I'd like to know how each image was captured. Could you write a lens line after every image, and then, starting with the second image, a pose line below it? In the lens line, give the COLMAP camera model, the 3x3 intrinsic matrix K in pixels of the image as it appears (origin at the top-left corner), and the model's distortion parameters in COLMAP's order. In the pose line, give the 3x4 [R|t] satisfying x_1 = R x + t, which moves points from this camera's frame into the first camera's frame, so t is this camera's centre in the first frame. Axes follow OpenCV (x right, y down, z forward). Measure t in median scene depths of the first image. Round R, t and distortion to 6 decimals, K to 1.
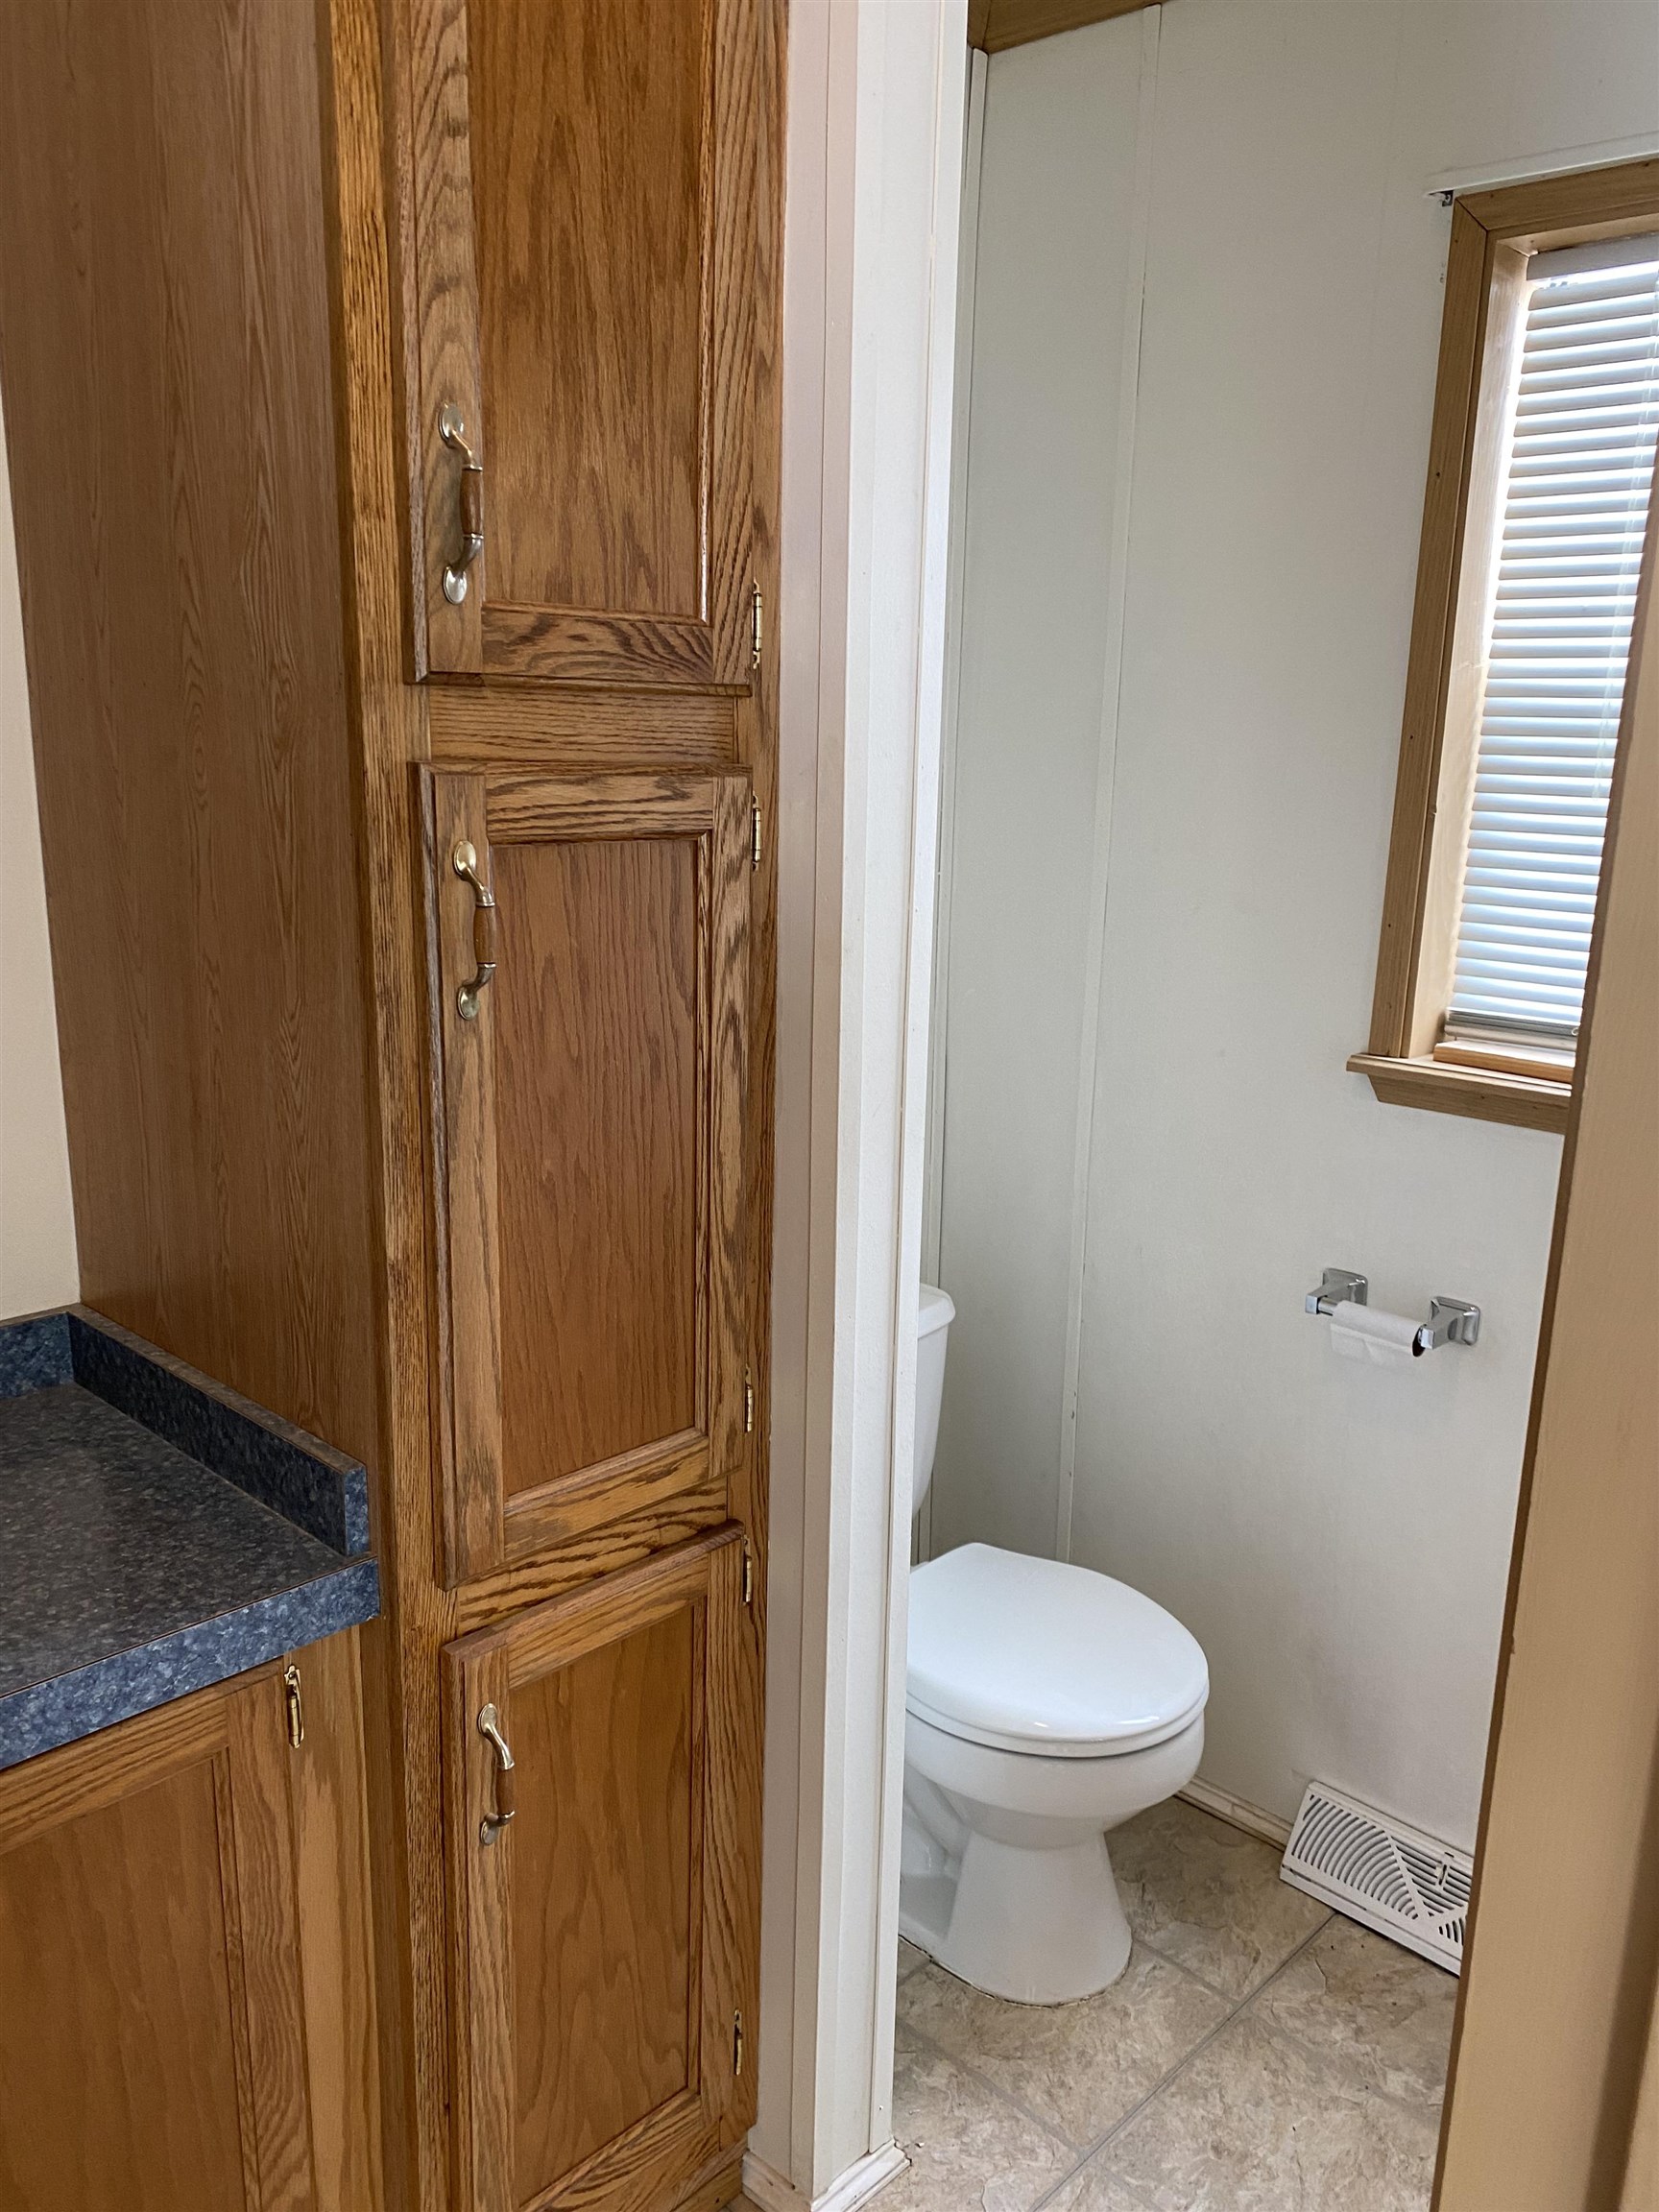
lens RADIAL K [[1688.7, 0, 823.4], [0, 1688.7, 1116.8], [0, 0, 1]] dist [0.029947, -0.025328]
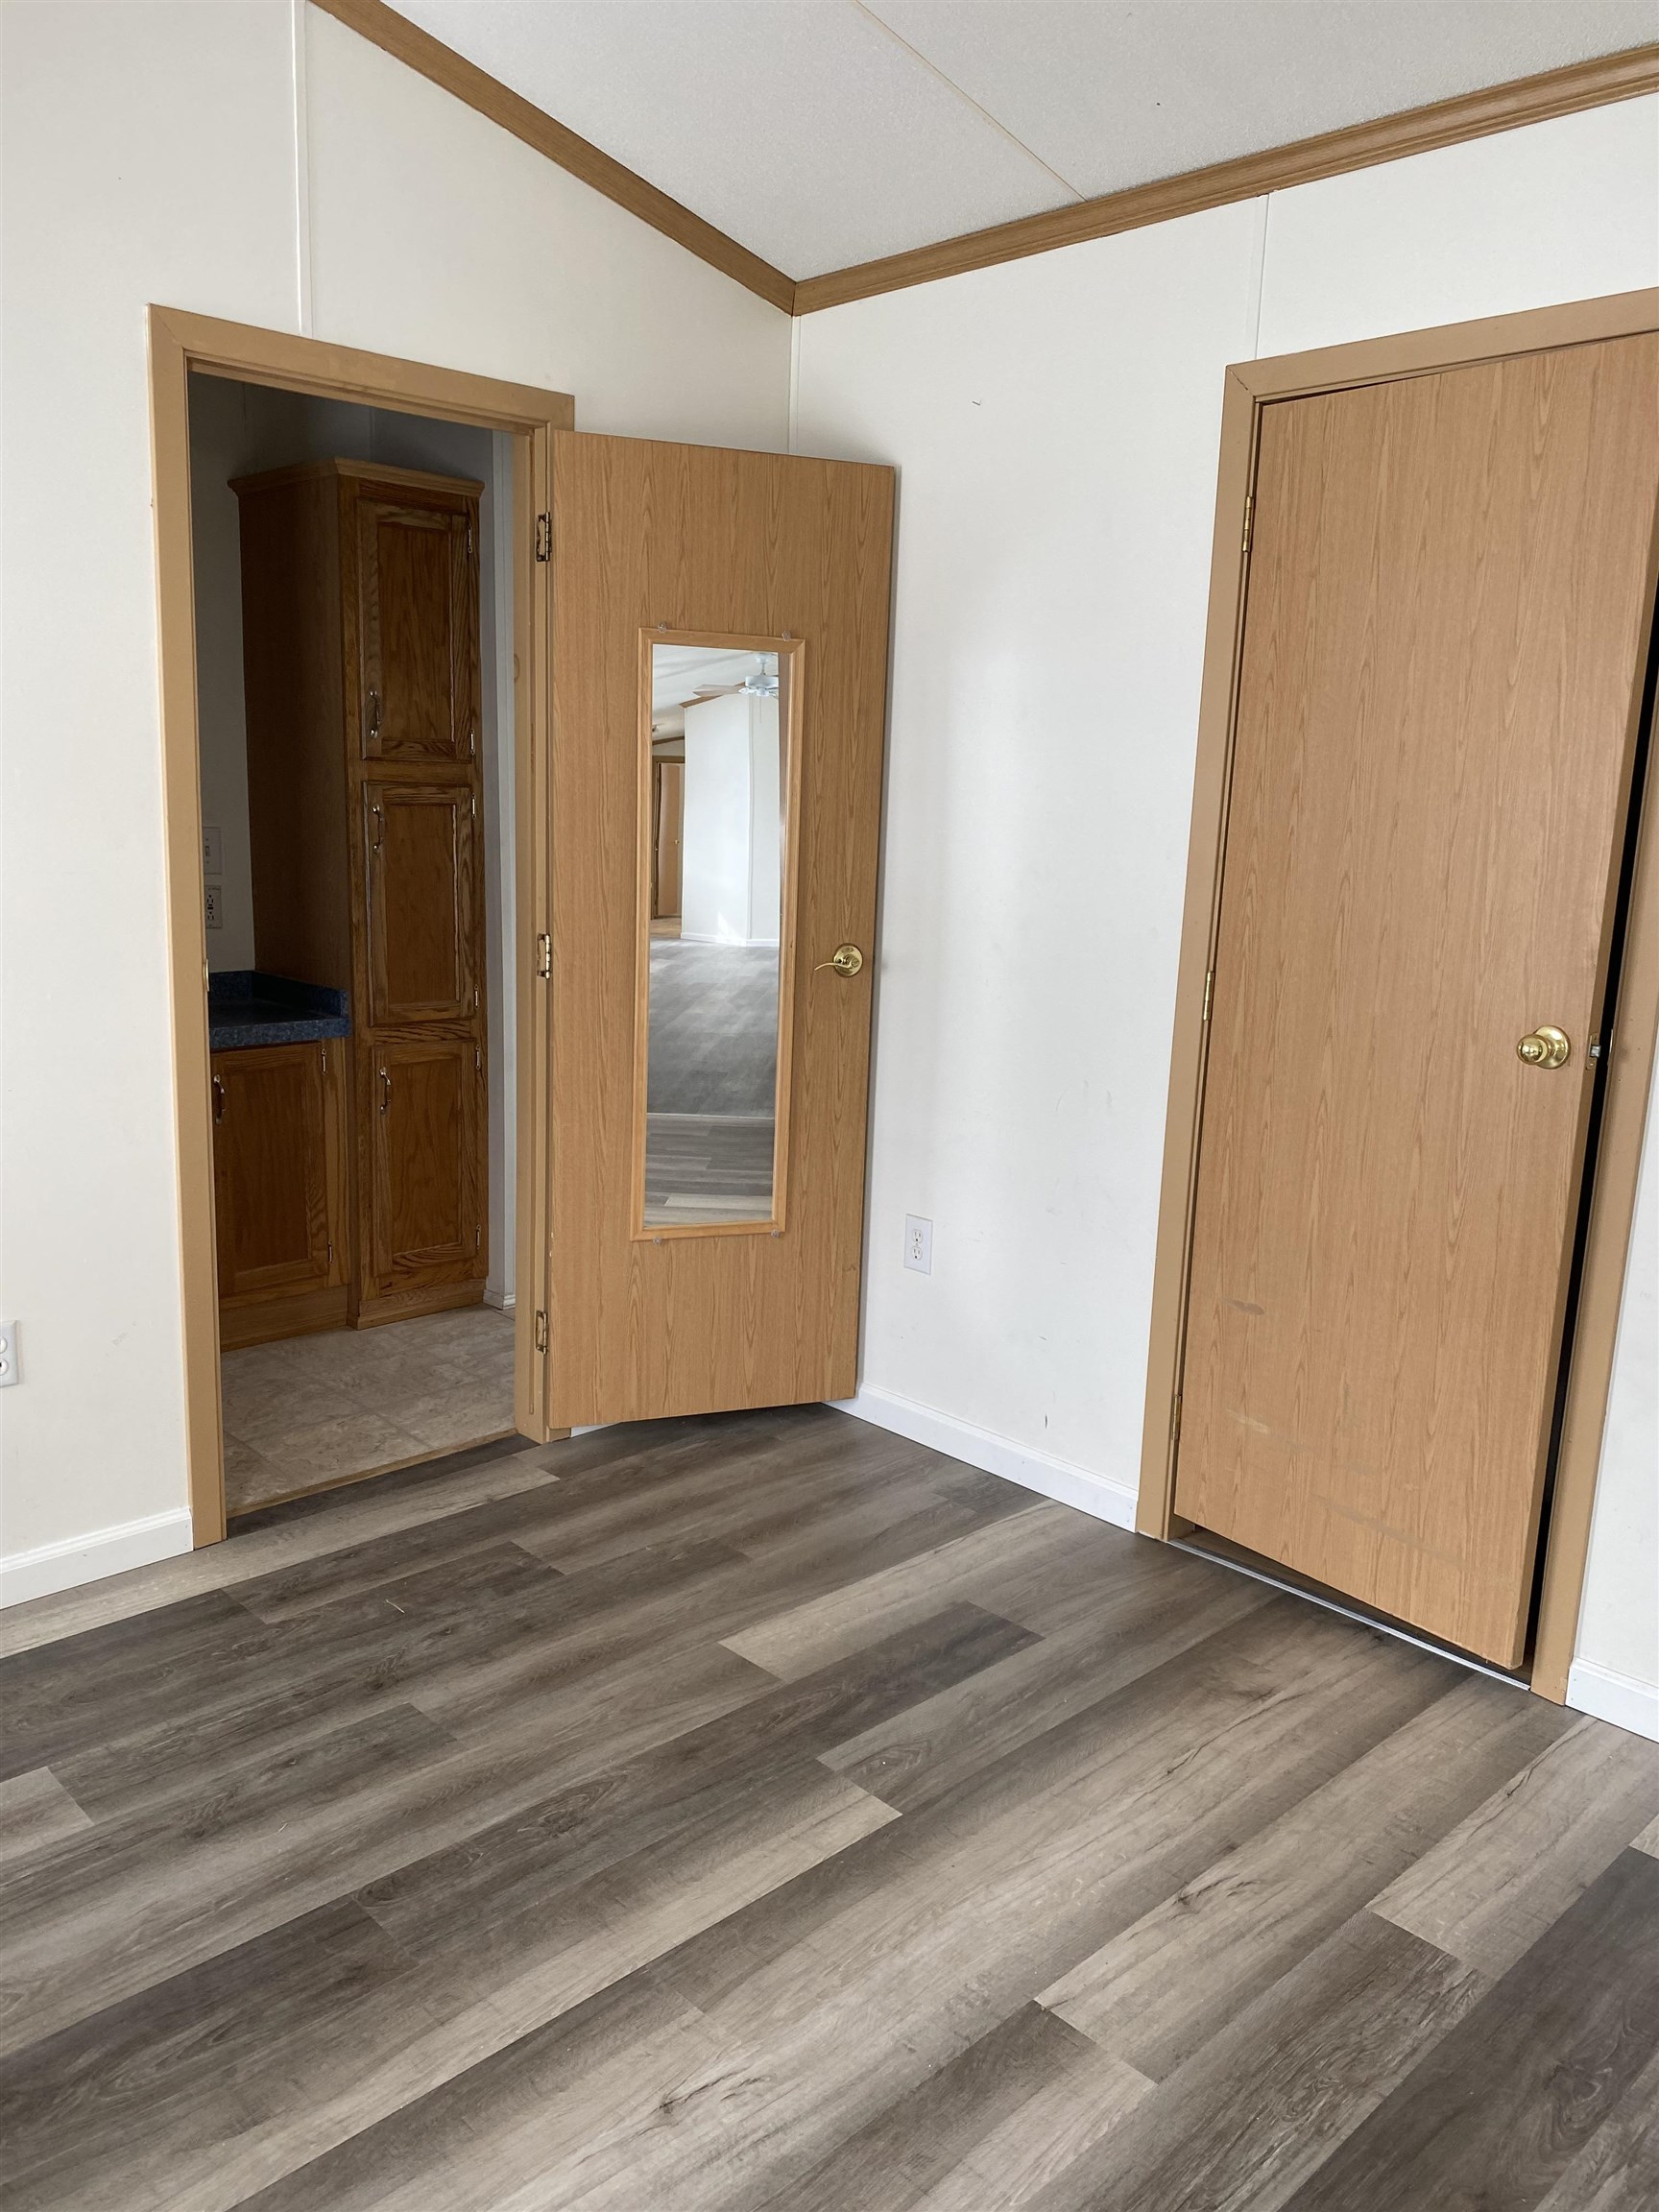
lens RADIAL K [[1688.7, 0, 823.4], [0, 1688.7, 1116.8], [0, 0, 1]] dist [0.029947, -0.025328]
pose [[0.999380, 0.016915, -0.030892, 0.801513], [-0.017803, 0.999430, -0.028699, 0.549886], [0.030388, 0.029231, 0.999111, -2.376587]]
